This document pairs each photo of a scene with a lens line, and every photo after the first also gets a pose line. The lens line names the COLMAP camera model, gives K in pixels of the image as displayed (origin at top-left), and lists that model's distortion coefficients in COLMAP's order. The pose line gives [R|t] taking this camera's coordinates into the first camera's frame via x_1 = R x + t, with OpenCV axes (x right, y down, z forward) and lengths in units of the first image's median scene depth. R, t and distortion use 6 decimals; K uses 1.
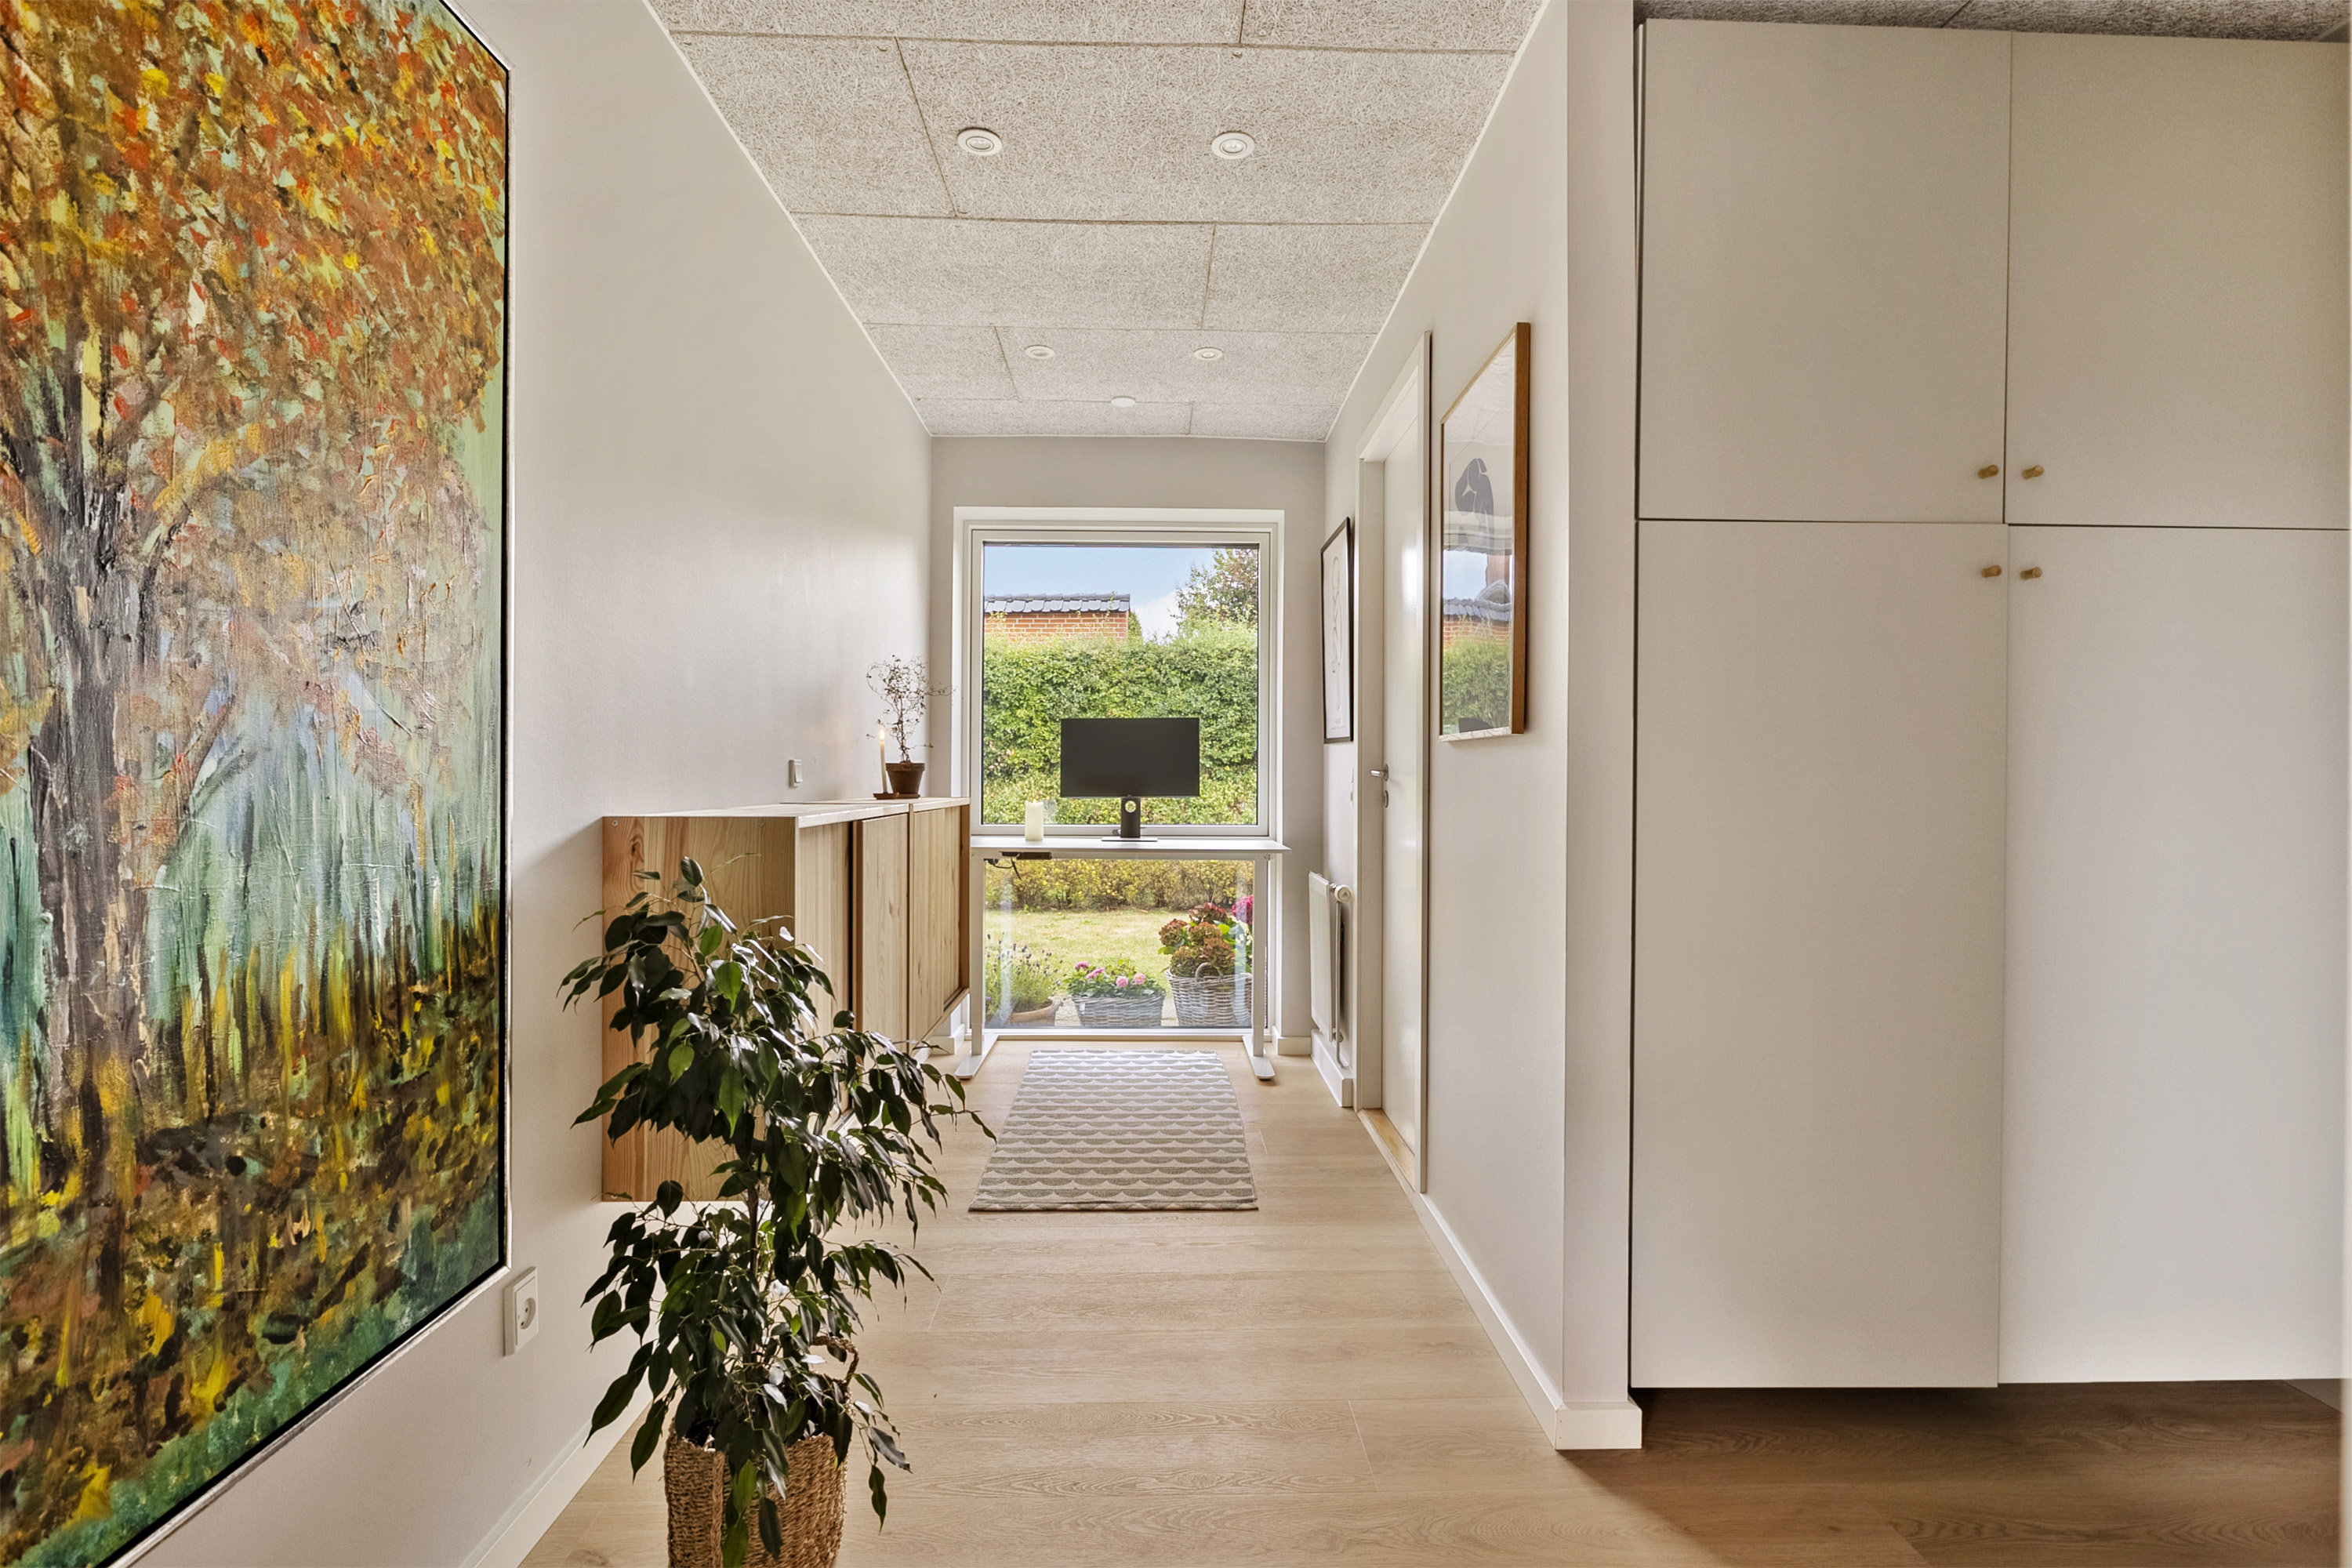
lens RADIAL K [[1062.4, 0, 1183.1], [0, 1062.4, 780.4], [0, 0, 1]] dist [0.002231, 0.000392]
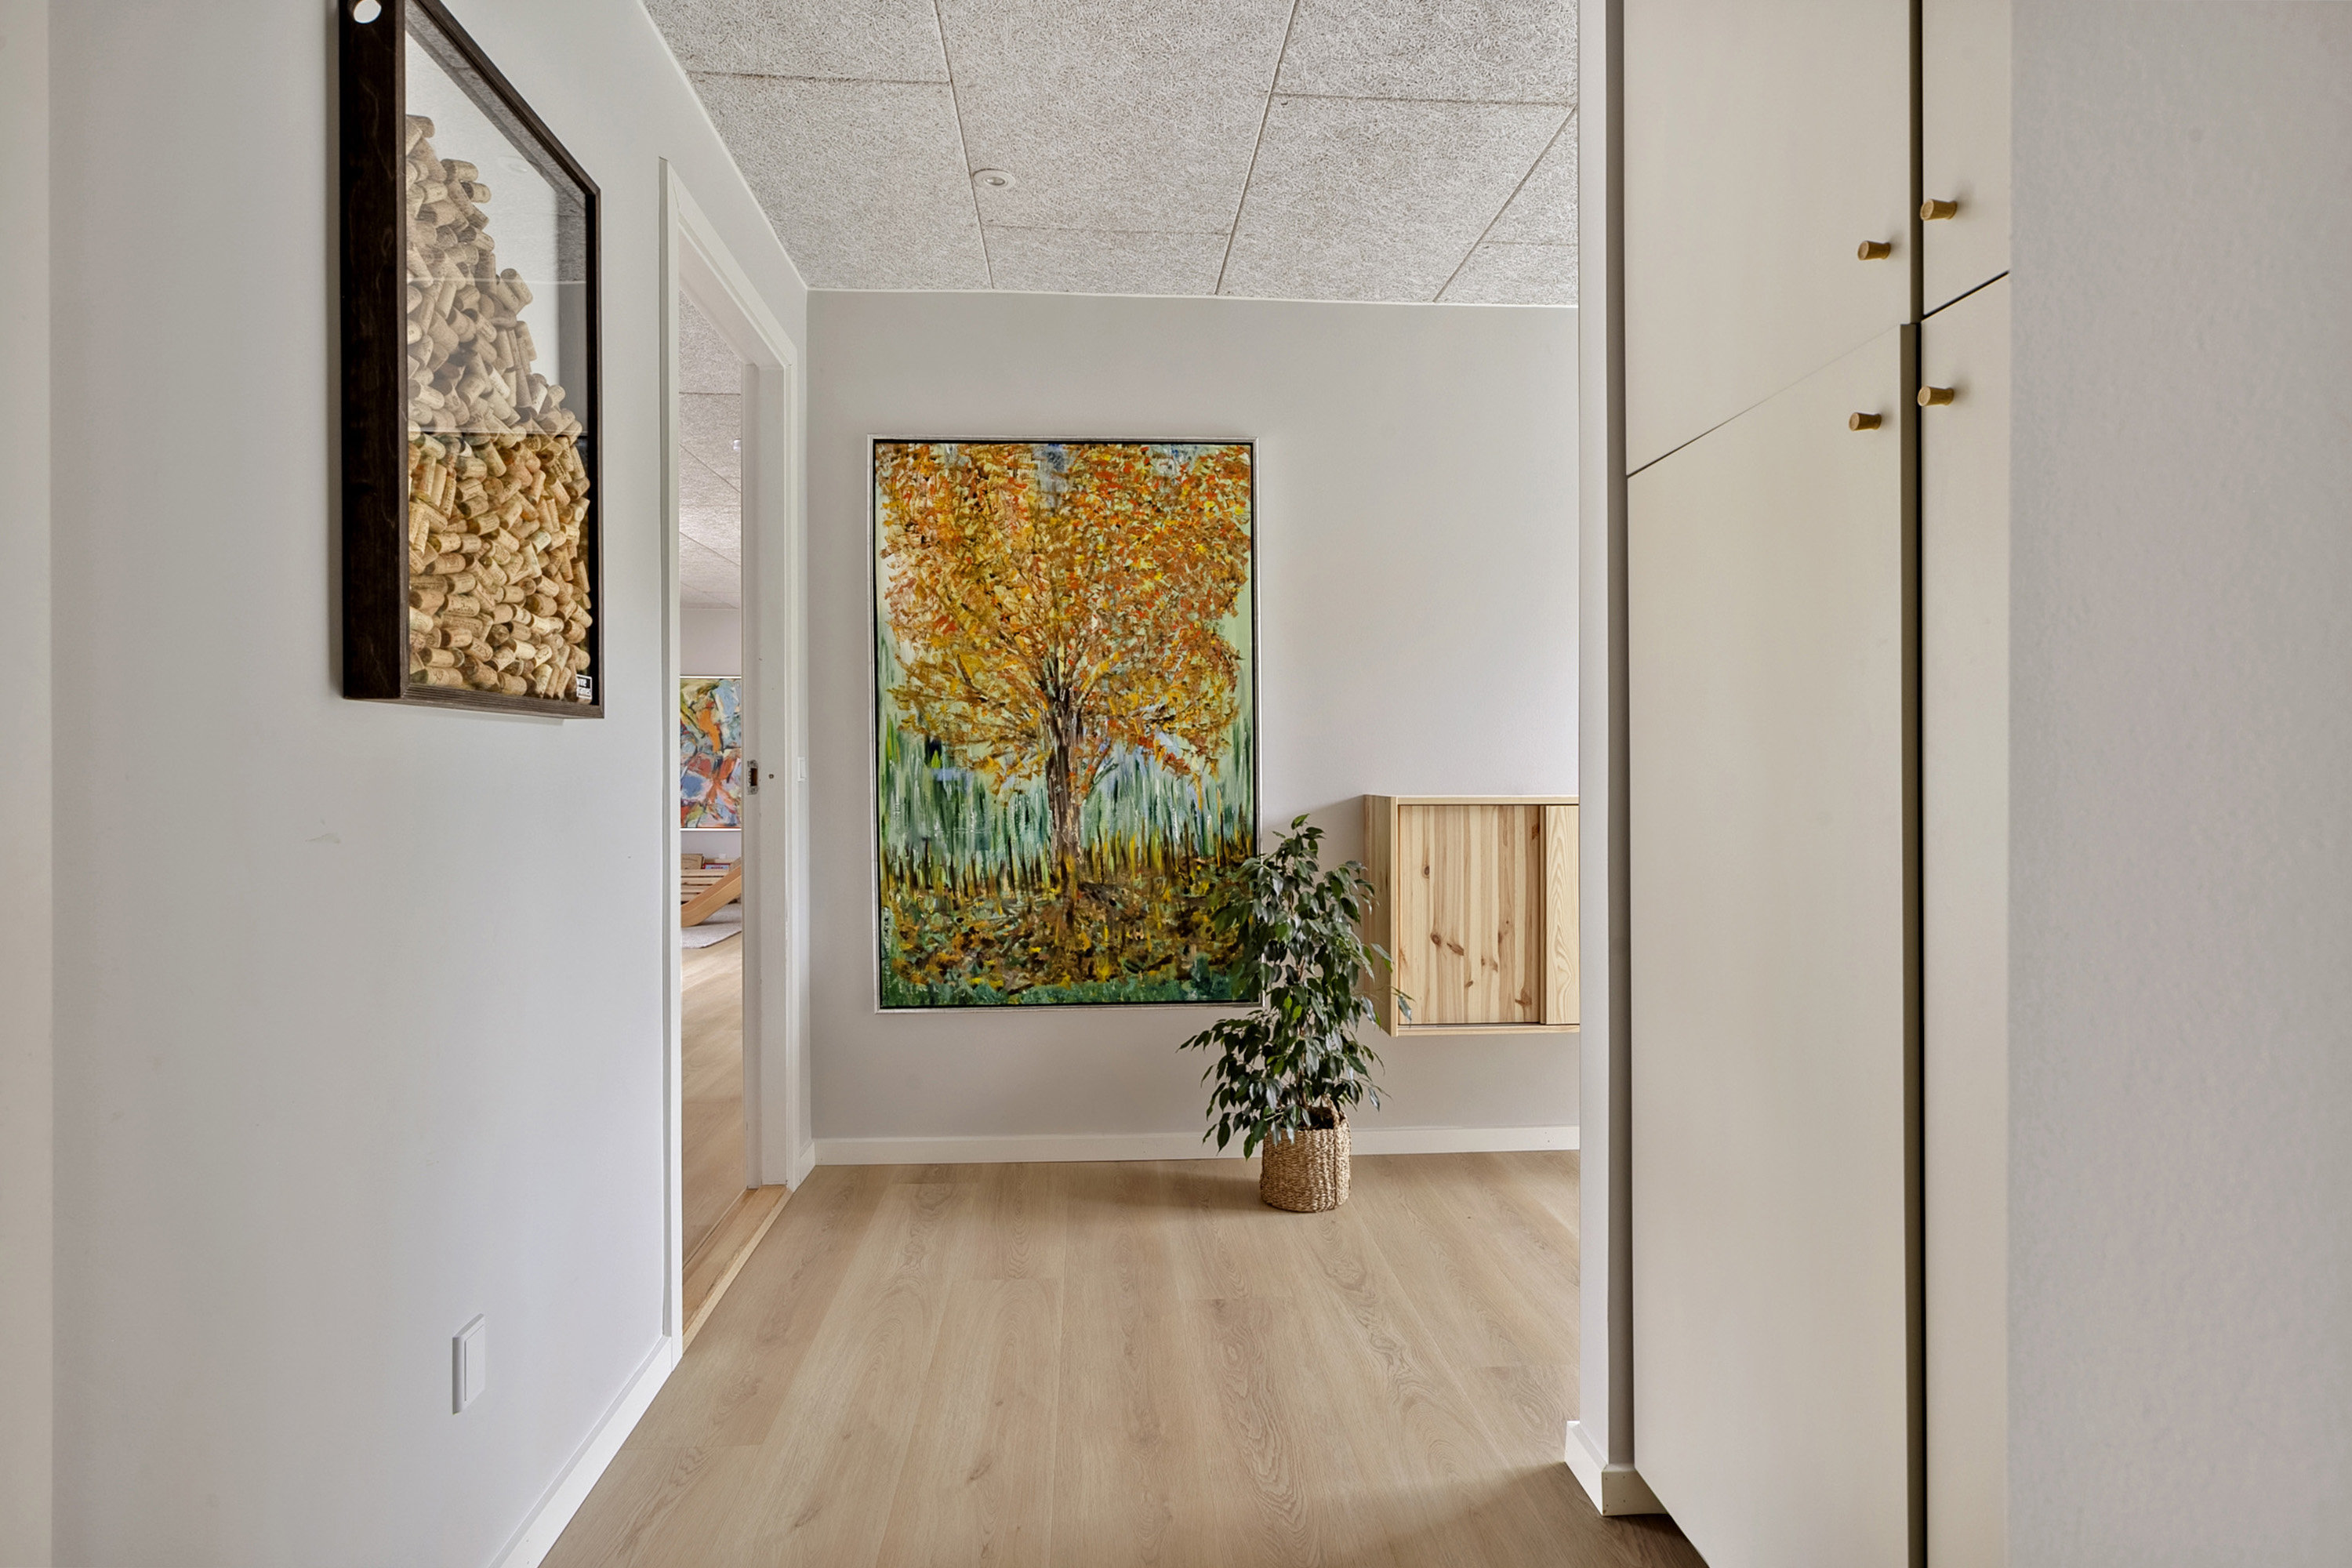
lens RADIAL K [[1249.6, 0, 1174.8], [0, 1249.6, 782.7], [0, 0, 1]] dist [-0.000160, 0.000105]
pose [[0.023462, 0.001823, -0.999723, 2.508911], [-0.003007, 0.999994, 0.001753, 0.019143], [0.999720, 0.002966, 0.023468, 1.049419]]
